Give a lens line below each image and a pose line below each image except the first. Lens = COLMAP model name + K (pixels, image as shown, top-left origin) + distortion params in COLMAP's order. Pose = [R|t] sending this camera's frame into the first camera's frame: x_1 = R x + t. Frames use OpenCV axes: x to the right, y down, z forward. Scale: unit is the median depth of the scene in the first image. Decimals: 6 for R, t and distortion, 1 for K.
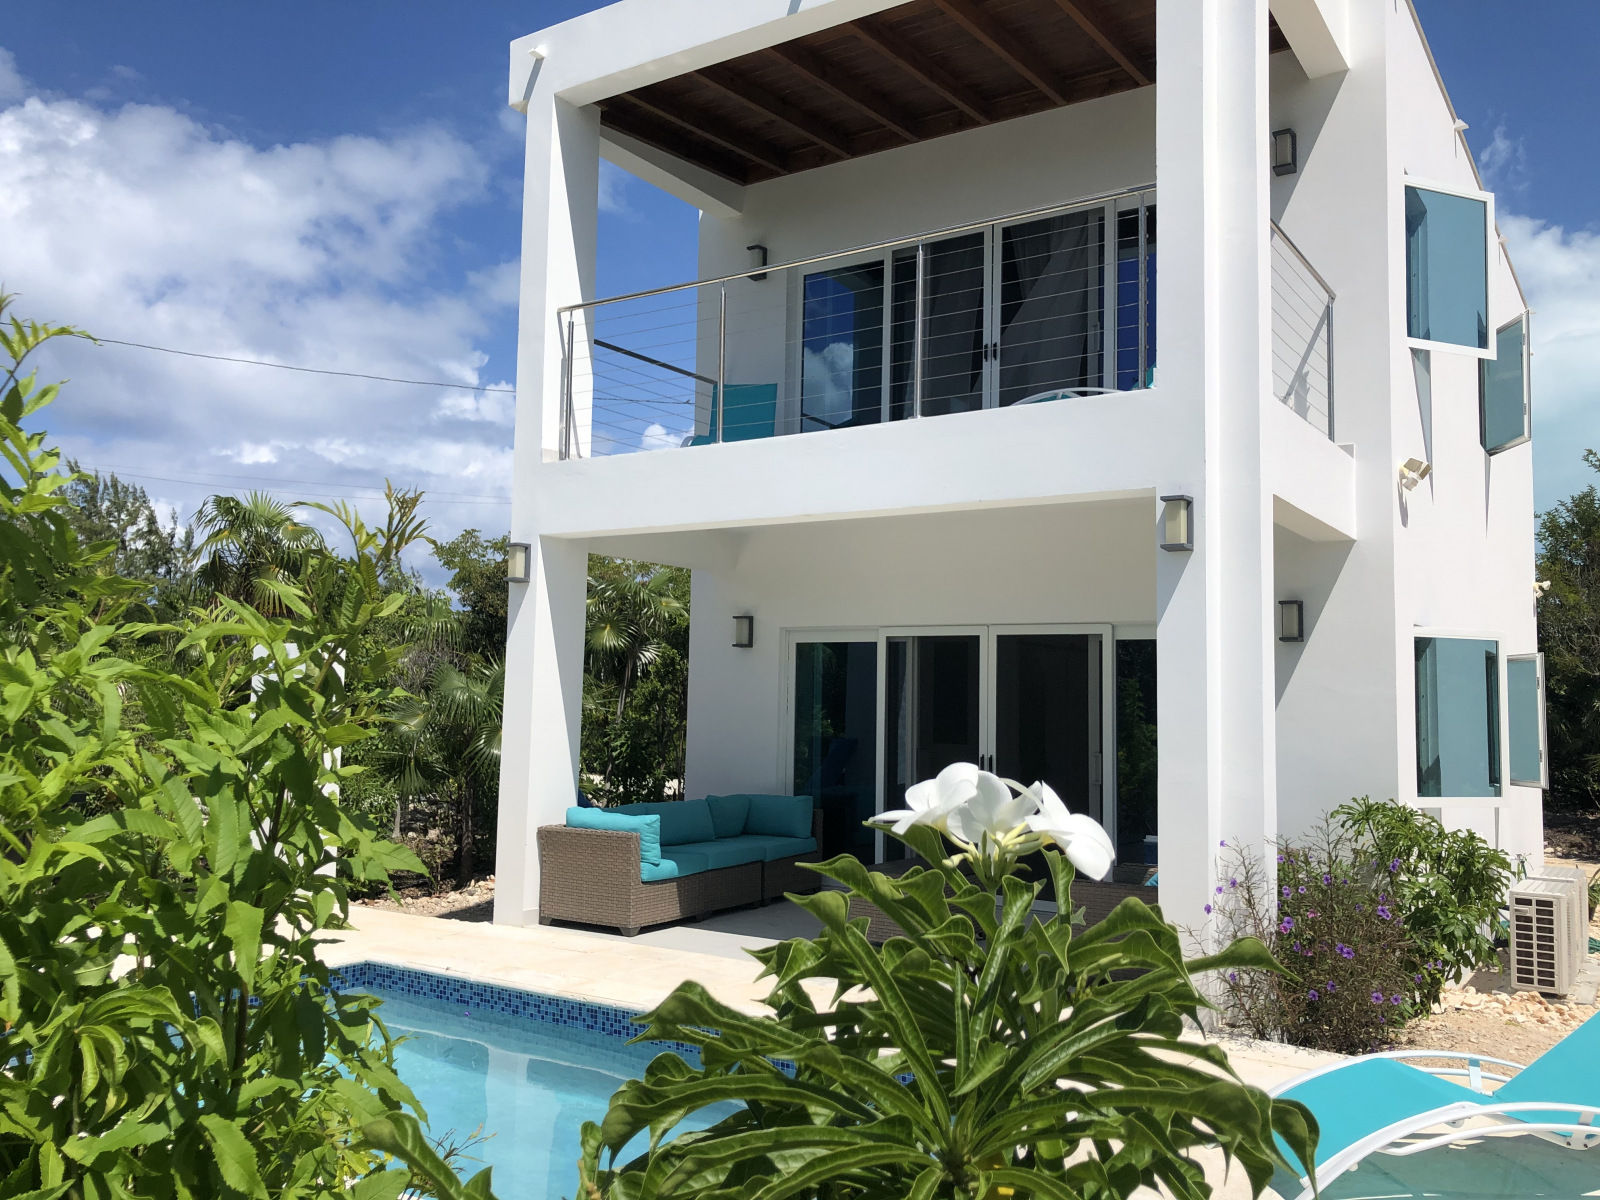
lens RADIAL K [[1282.4, 0, 800.0], [0, 1282.4, 600.0], [0, 0, 1]] dist [0.004248, 0.000611]
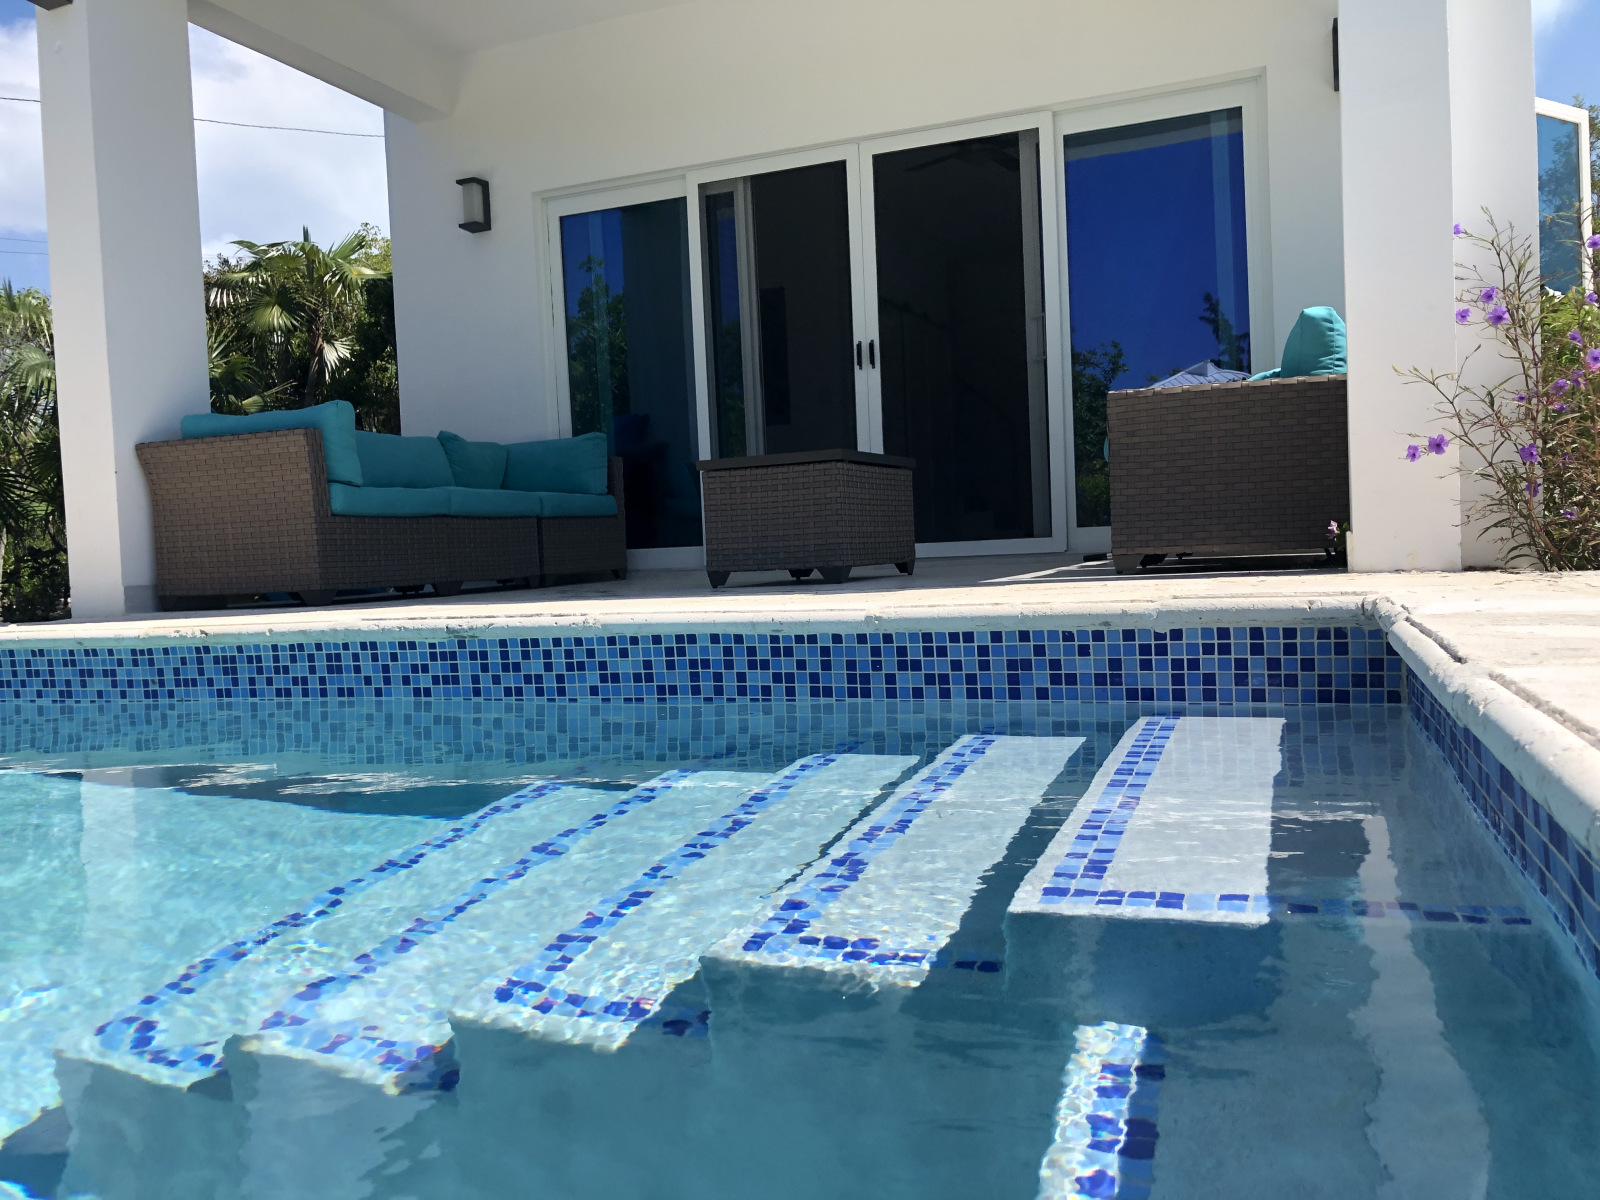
lens RADIAL K [[1328.8, 0, 800.0], [0, 1328.8, 600.0], [0, 0, 1]] dist [0.005753, -0.001220]
pose [[0.978376, -0.080540, 0.190508, -0.029823], [0.058748, 0.991346, 0.117398, 0.168116], [-0.198314, -0.103668, 0.974641, 0.316922]]
